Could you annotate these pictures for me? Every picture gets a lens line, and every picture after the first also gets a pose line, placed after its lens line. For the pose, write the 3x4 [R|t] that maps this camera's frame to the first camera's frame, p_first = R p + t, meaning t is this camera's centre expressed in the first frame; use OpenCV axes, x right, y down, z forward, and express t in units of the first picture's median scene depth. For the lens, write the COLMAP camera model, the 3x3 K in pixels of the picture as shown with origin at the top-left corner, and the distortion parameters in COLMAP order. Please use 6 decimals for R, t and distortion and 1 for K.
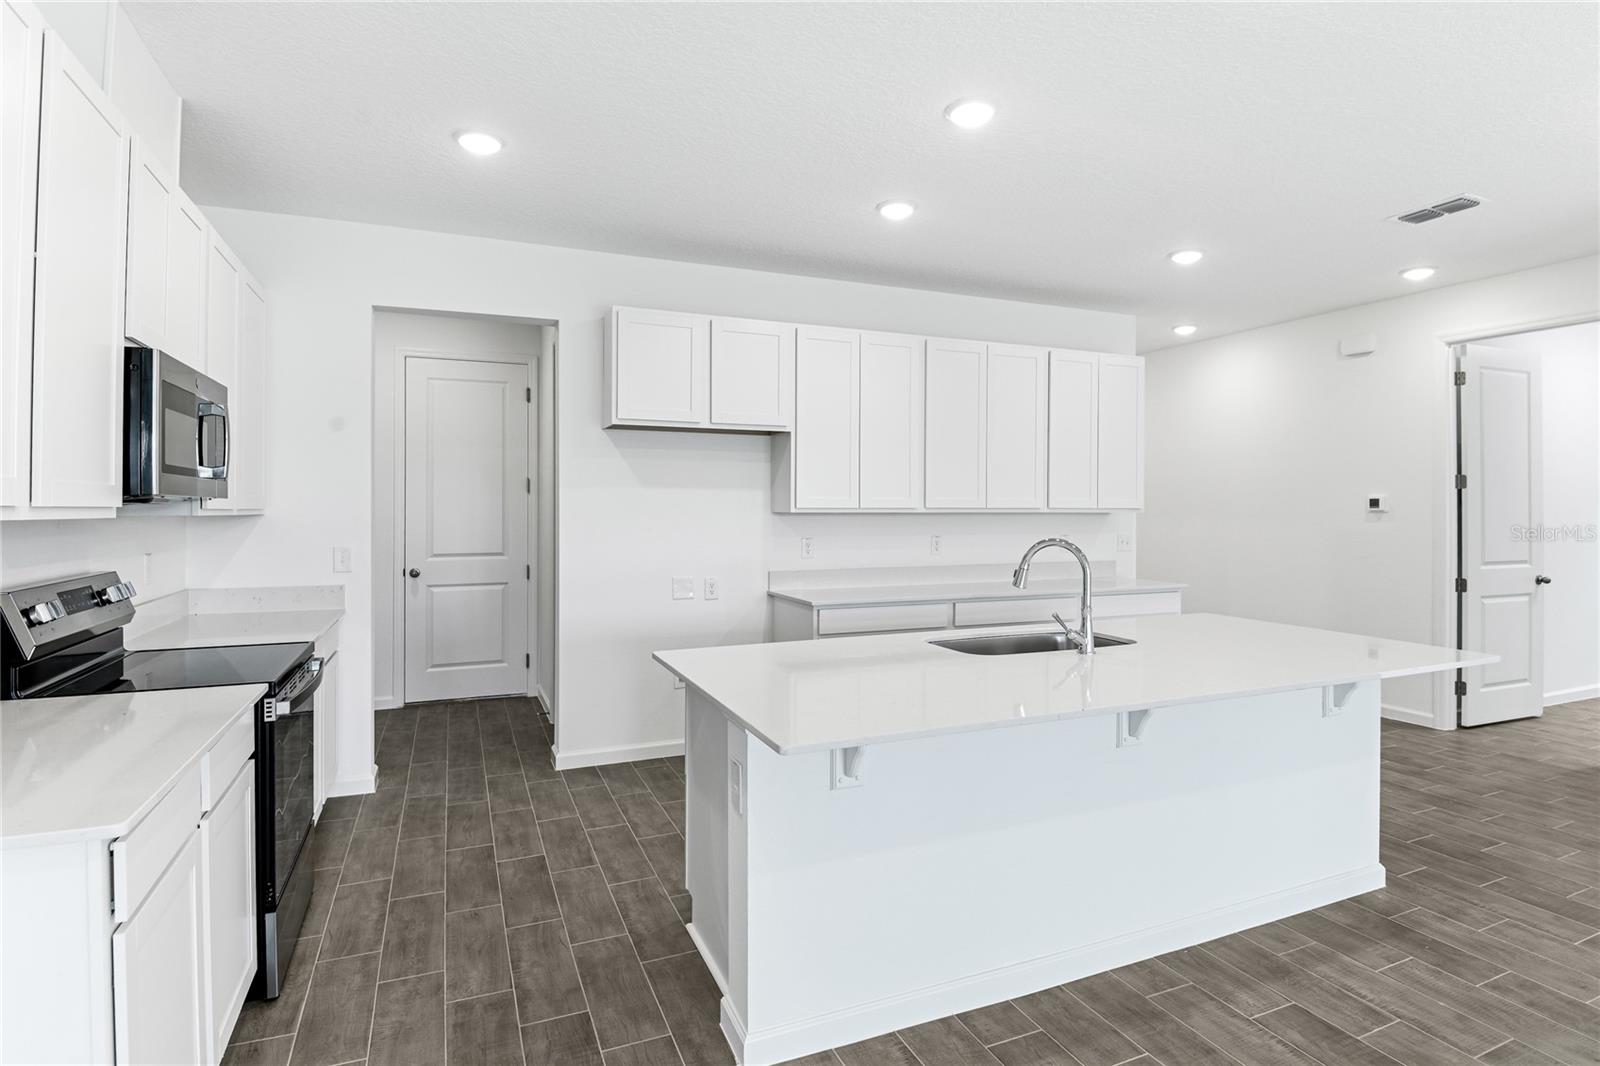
lens RADIAL K [[821.3, 0, 800.6], [0, 821.3, 502.7], [0, 0, 1]] dist [-0.002201, -0.000331]
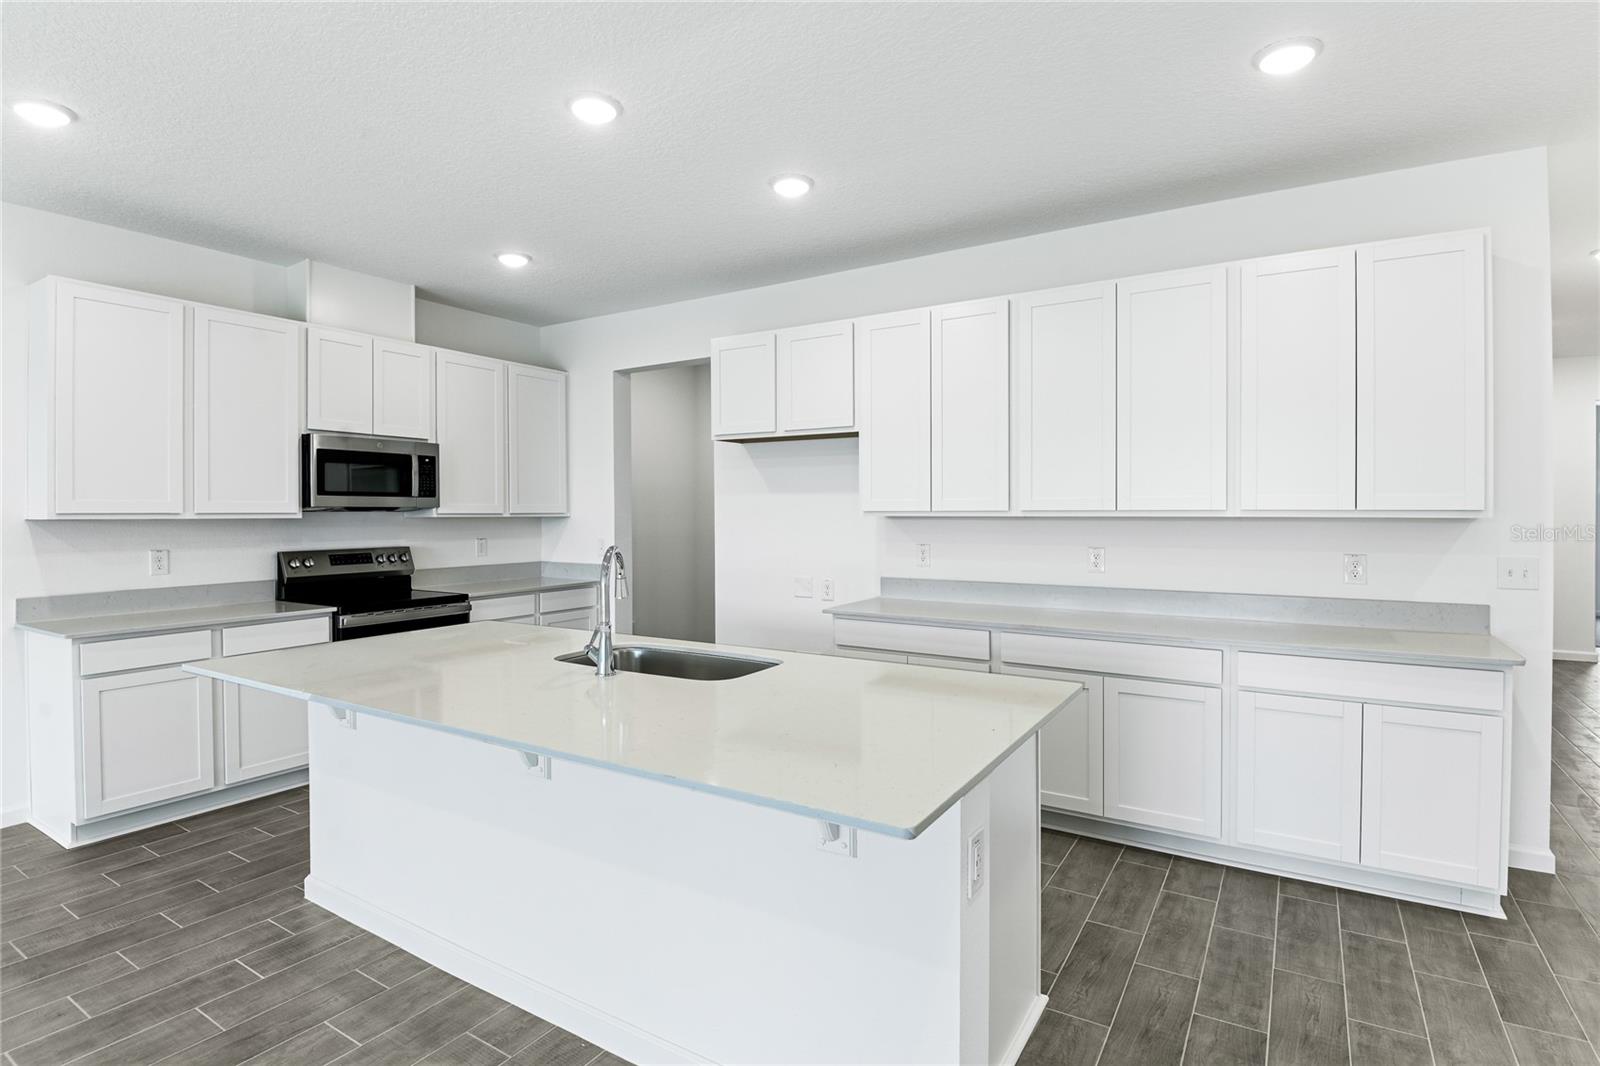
lens RADIAL K [[799.1, 0, 800.3], [0, 799.1, 515.3], [0, 0, 1]] dist [-0.001092, -0.000776]
pose [[0.563390, 0.003861, -0.826182, 0.734426], [0.008690, 0.999906, 0.010599, 0.000885], [0.826145, -0.013151, 0.563303, 0.425312]]
